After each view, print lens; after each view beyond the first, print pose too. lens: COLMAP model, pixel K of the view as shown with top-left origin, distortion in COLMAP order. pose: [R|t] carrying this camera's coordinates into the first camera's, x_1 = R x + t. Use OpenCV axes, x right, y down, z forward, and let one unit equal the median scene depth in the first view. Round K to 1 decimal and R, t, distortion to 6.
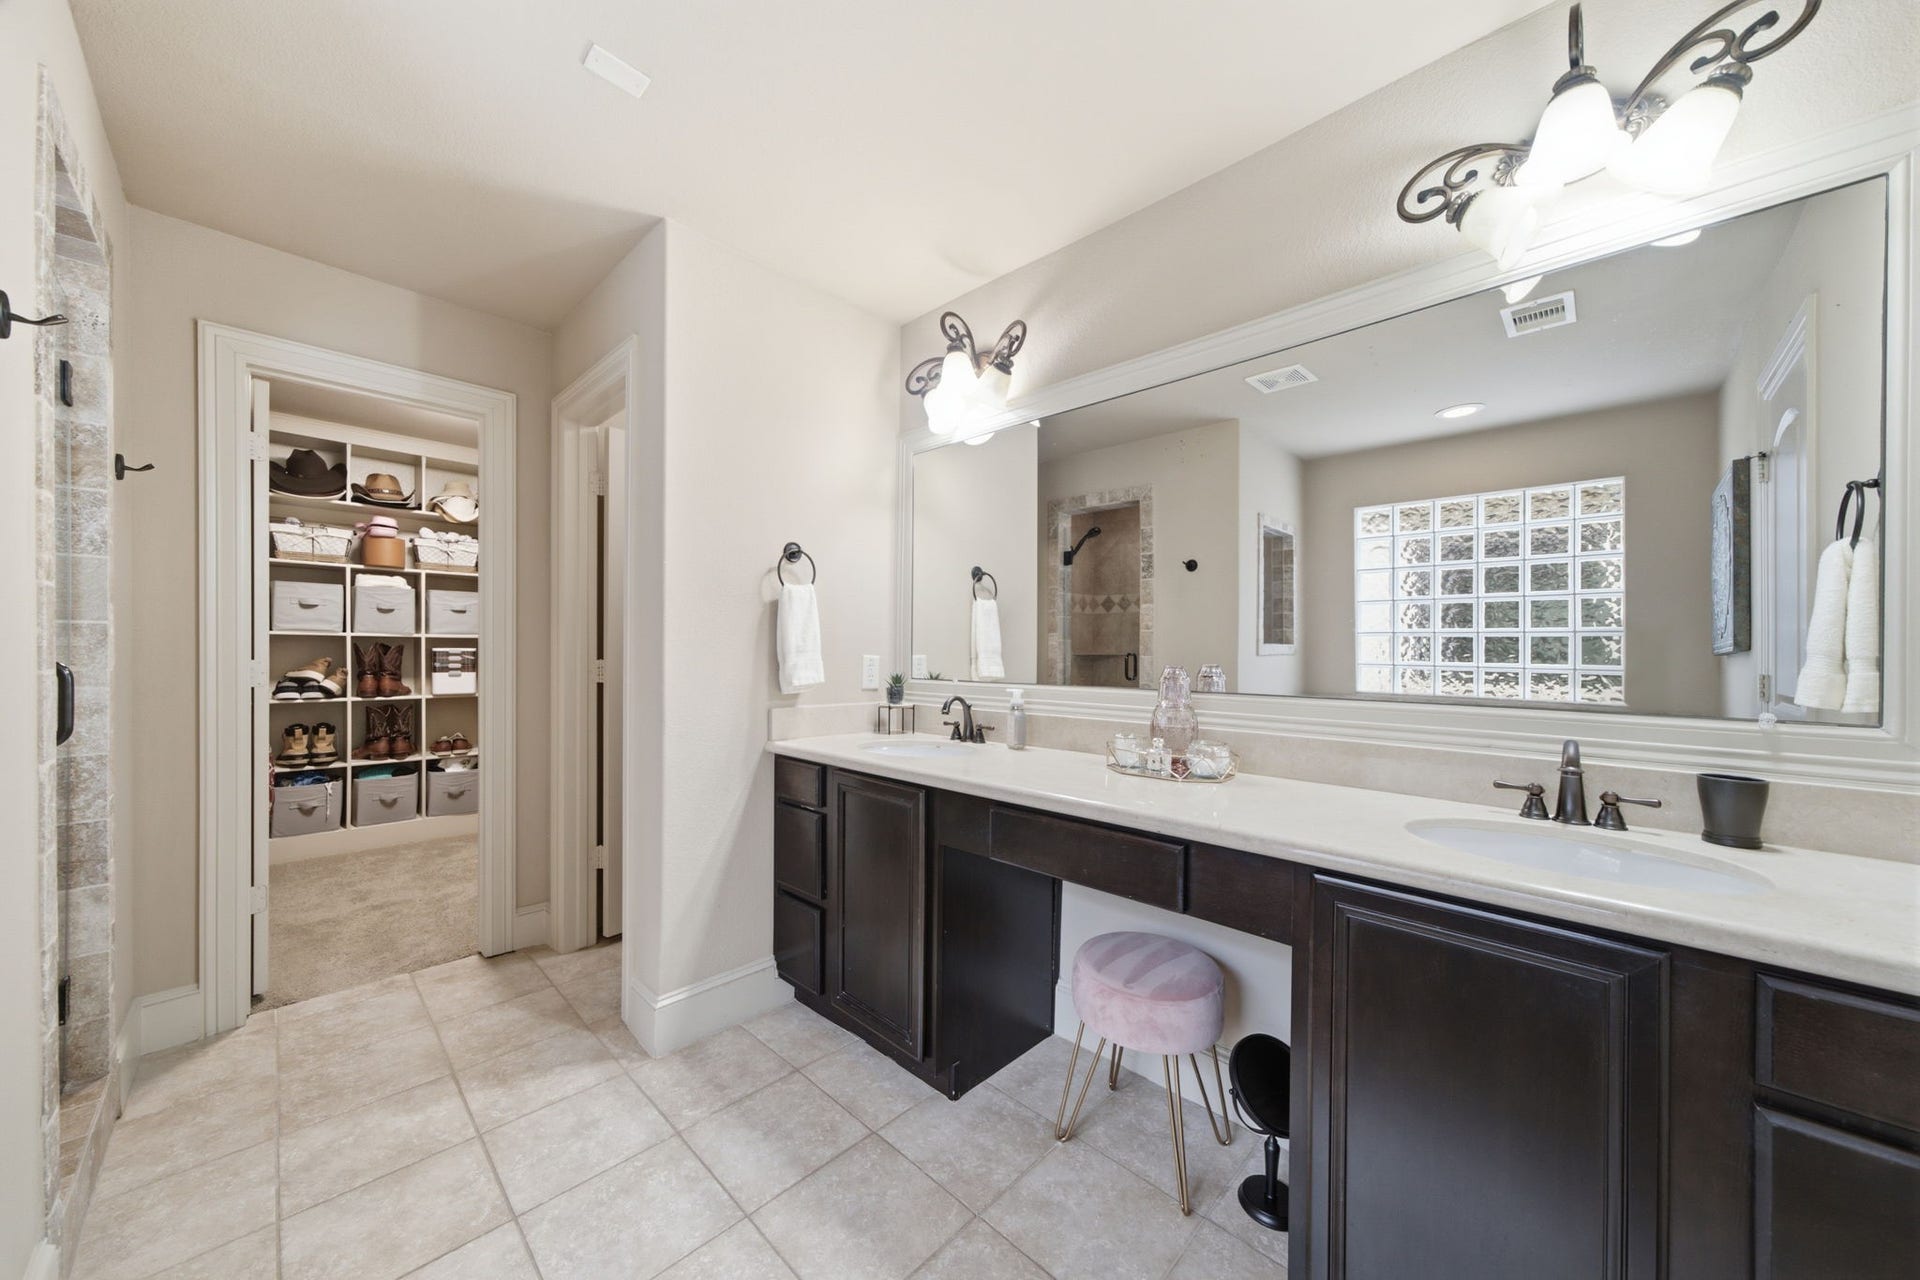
lens RADIAL K [[647.5, 0, 969.5], [0, 647.5, 649.2], [0, 0, 1]] dist [-0.010663, 0.000027]
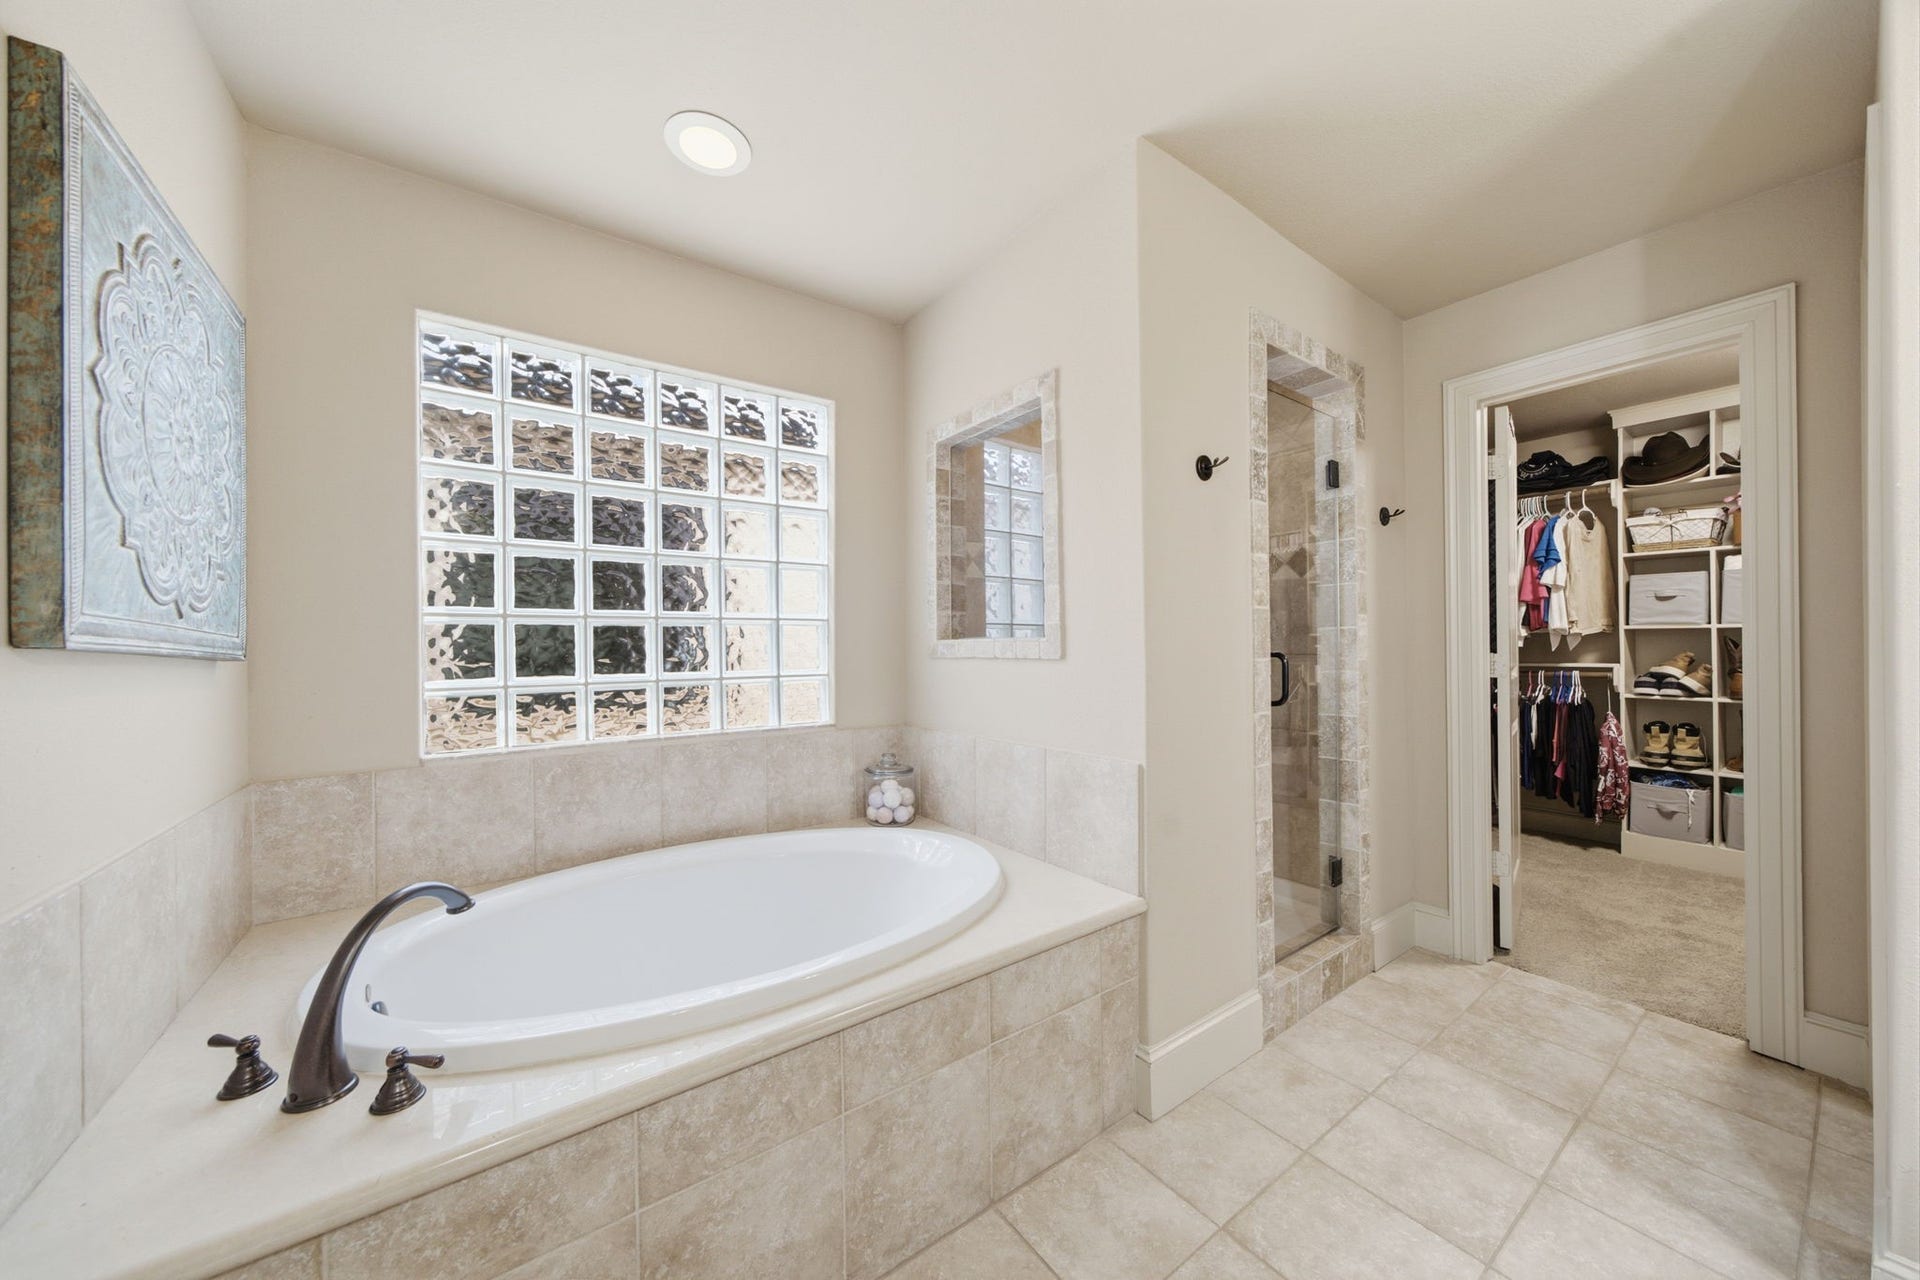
lens RADIAL K [[640.5, 0, 933.2], [0, 640.5, 649.4], [0, 0, 1]] dist [-0.010592, 0.000107]
pose [[-0.228860, 0.002963, -0.973455, 0.124493], [0.006870, 0.999975, 0.001429, -0.000044], [0.973435, -0.006360, -0.228875, 0.156050]]
